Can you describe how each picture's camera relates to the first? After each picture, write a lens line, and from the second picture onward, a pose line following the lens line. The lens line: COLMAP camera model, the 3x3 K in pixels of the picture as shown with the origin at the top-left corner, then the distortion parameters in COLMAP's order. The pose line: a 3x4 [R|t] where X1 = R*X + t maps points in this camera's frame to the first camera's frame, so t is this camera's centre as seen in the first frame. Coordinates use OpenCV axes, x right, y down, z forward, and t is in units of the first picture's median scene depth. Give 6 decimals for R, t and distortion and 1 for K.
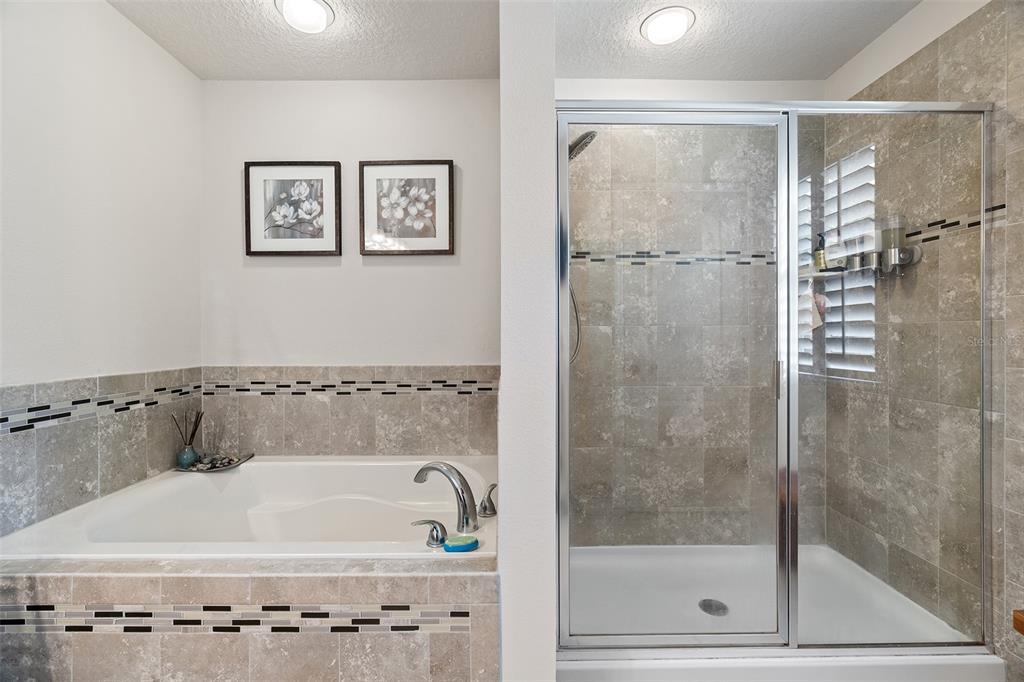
lens RADIAL K [[465.6, 0, 511.3], [0, 465.6, 338.6], [0, 0, 1]] dist [-0.008498, 0.003095]
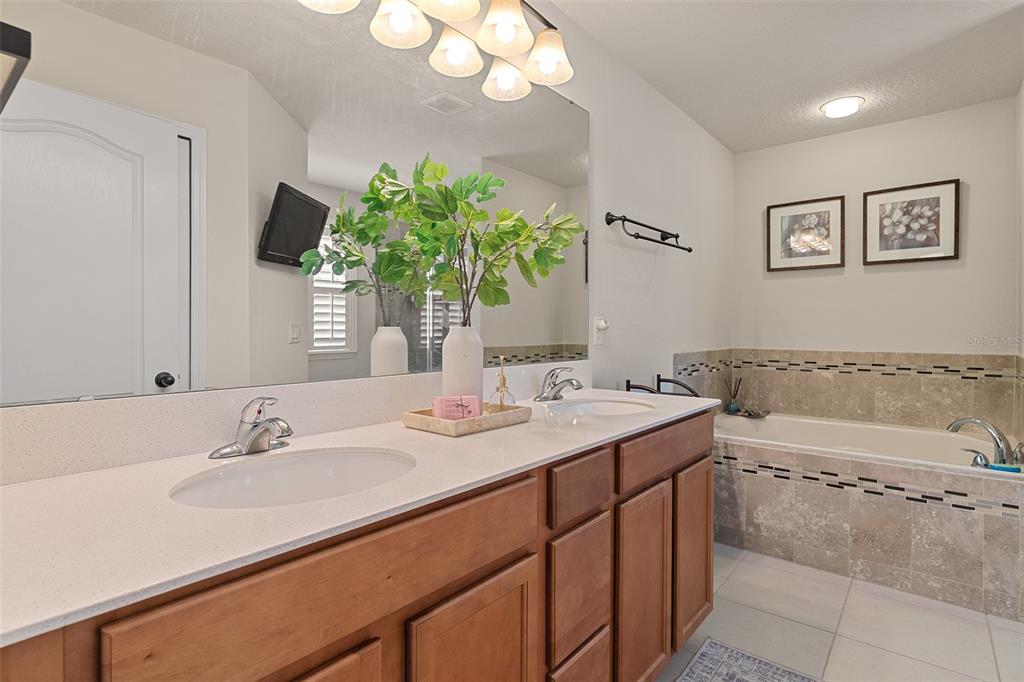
lens RADIAL K [[519.2, 0, 512.2], [0, 519.2, 334.1], [0, 0, 1]] dist [0.000852, 0.001596]
pose [[0.765383, 0.011676, -0.643469, -0.139068], [-0.009939, 0.999931, 0.006322, 0.010674], [0.643498, 0.001556, 0.765446, -0.720705]]
